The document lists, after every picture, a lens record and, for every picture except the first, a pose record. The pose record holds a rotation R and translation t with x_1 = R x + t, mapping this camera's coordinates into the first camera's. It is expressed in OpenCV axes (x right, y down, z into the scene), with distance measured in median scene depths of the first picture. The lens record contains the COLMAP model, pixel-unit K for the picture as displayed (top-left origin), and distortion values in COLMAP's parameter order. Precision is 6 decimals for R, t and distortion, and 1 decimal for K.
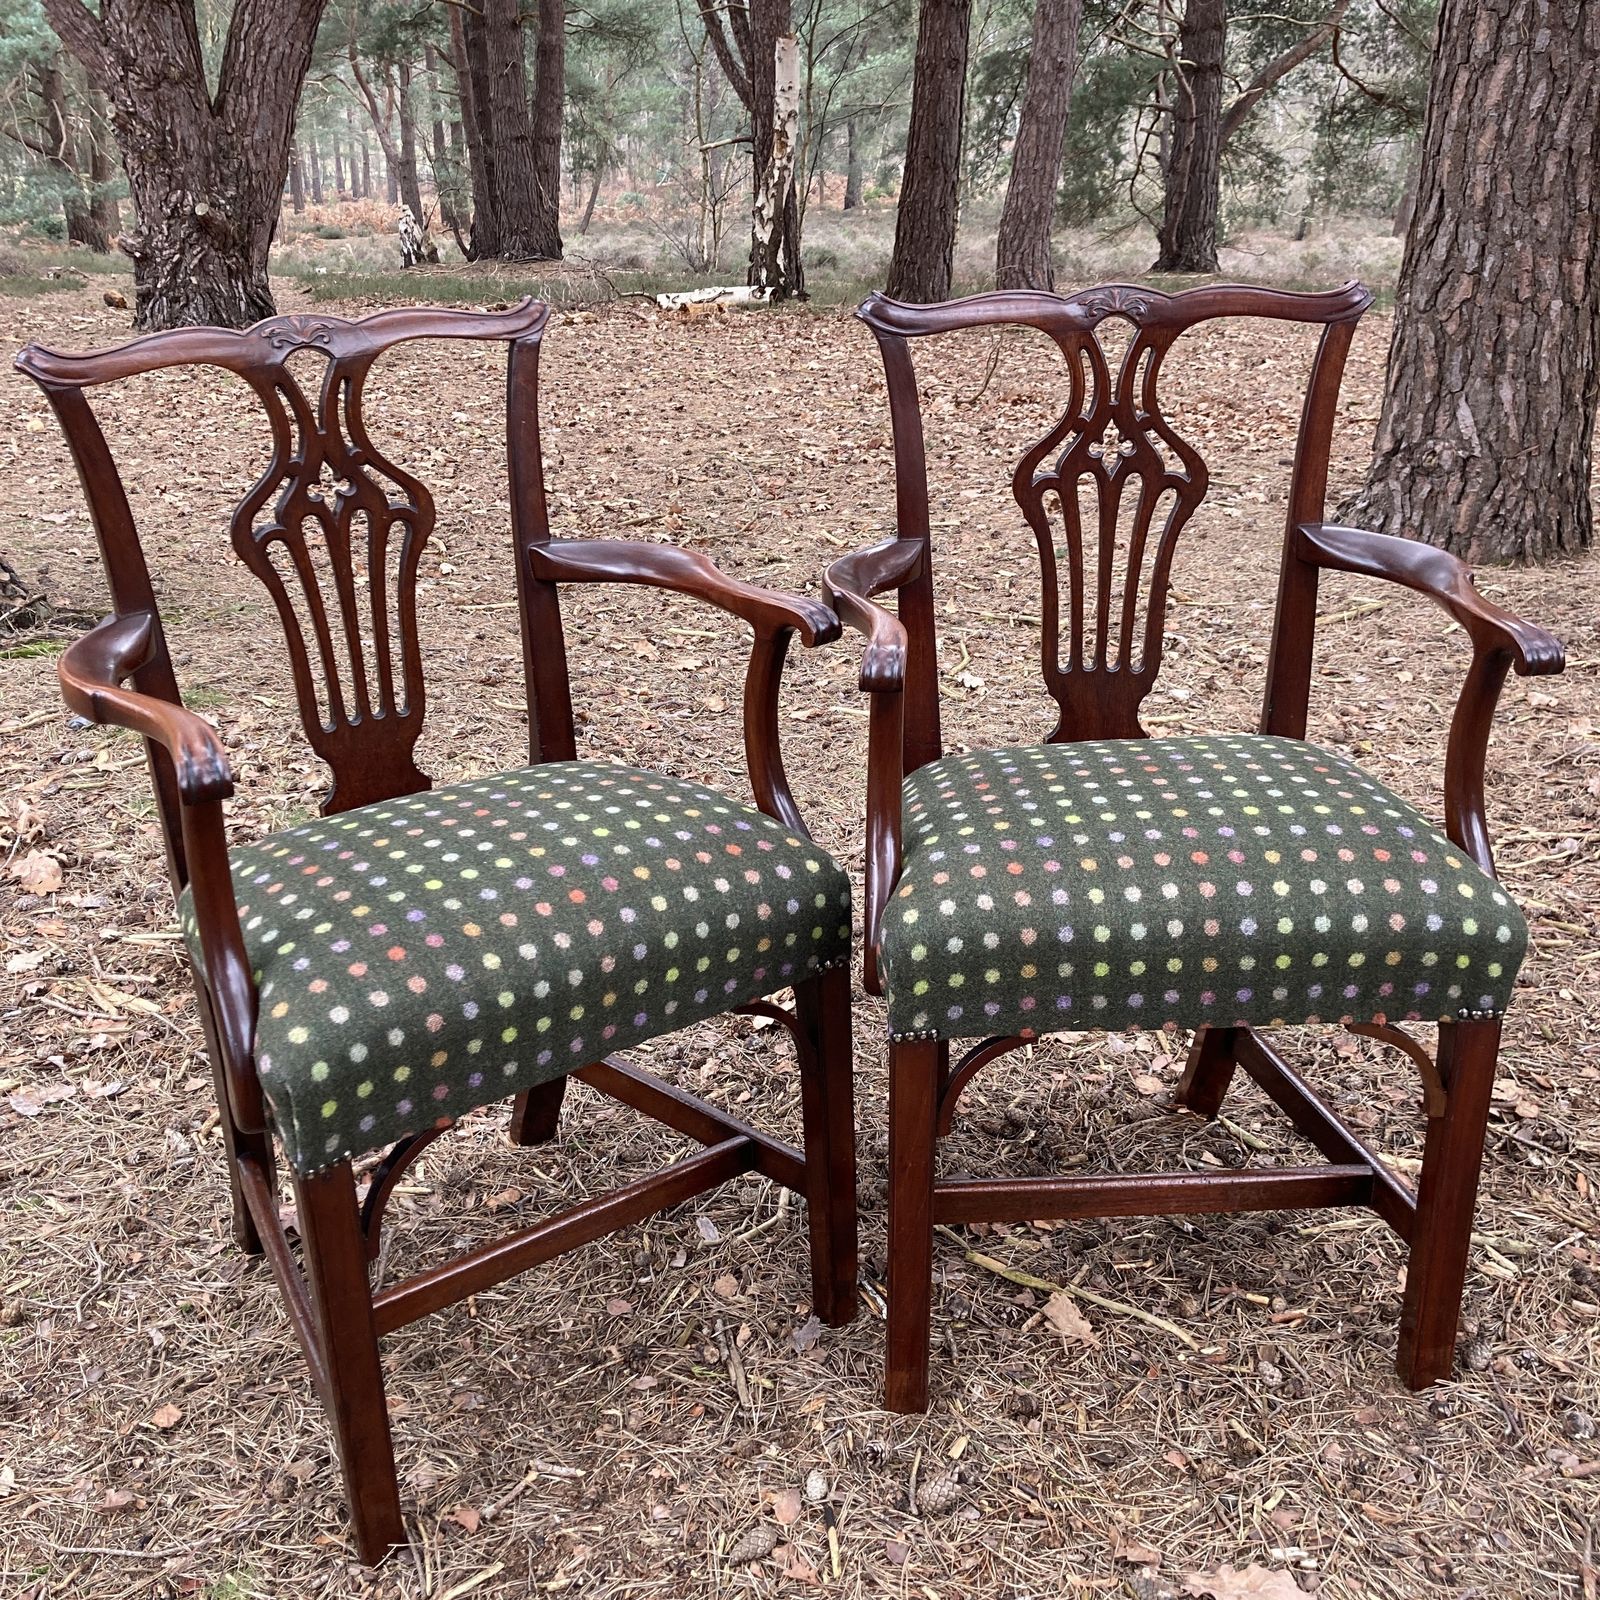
lens RADIAL K [[1653.2, 0, 818.9], [0, 1653.2, 811.9], [0, 0, 1]] dist [0.020081, 0.000000]
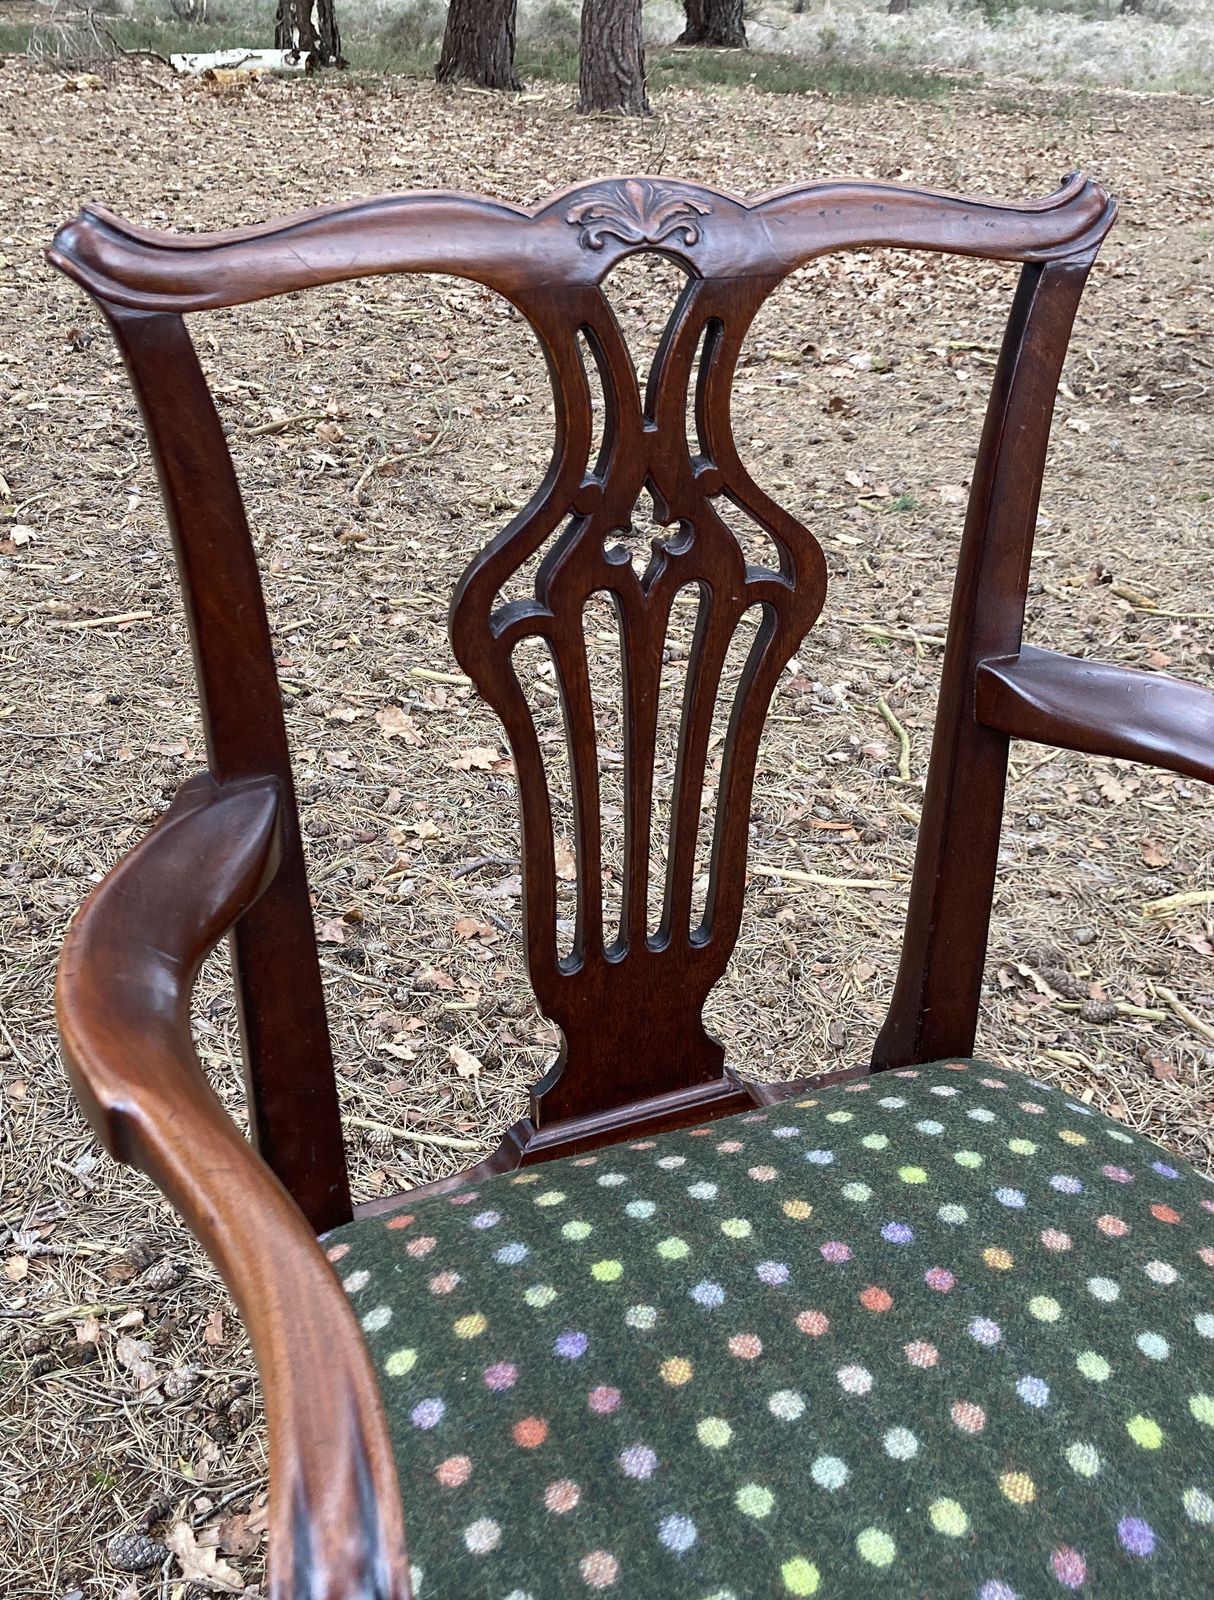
lens RADIAL K [[1622.1, 0, 602.3], [0, 1622.1, 789.6], [0, 0, 1]] dist [0.011295, 0.000000]
pose [[0.985460, -0.034511, 0.166368, -0.046785], [0.013947, 0.992281, 0.123224, -0.052904], [-0.169336, -0.119112, 0.978334, 0.137178]]
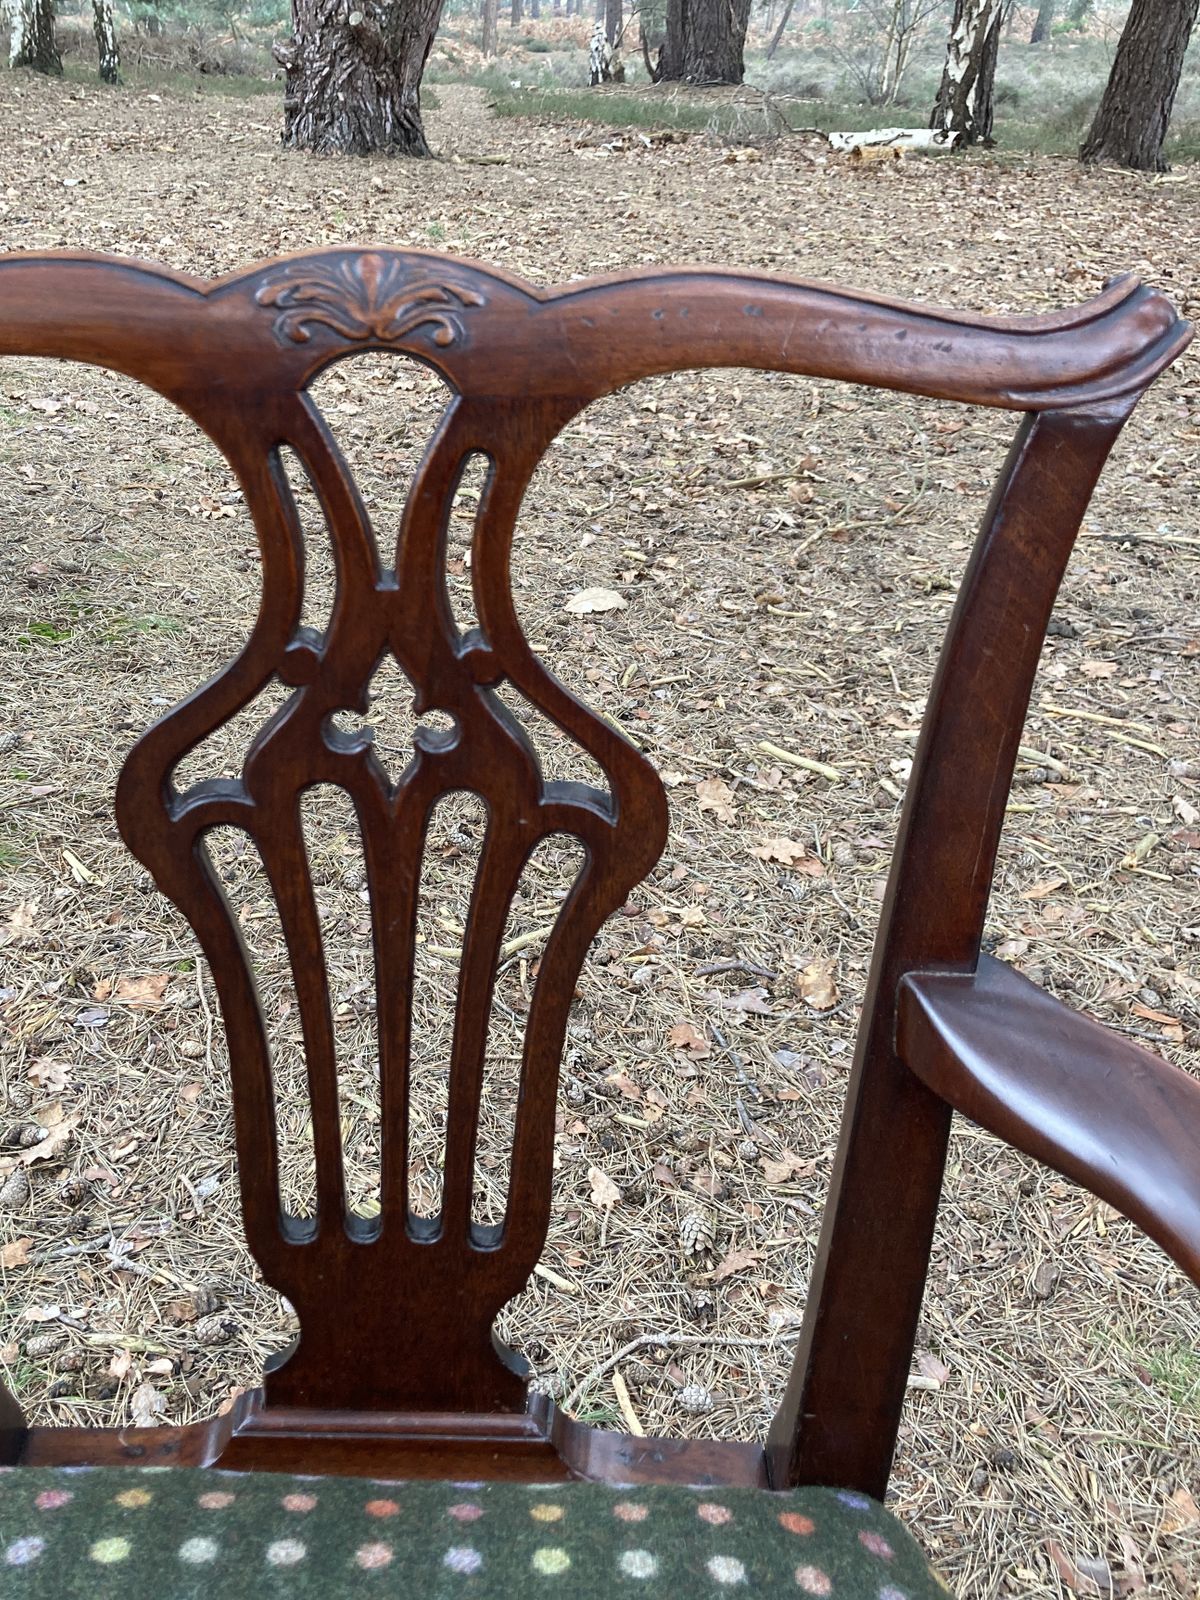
lens RADIAL K [[1488.6, 0, 538.6], [0, 1488.6, 757.1], [0, 0, 1]] dist [0.019578, 0.000000]
pose [[0.962133, 0.154064, -0.224865, -0.016875], [-0.130329, 0.984553, 0.116915, -0.060373], [0.239403, -0.083181, 0.967350, 0.161560]]
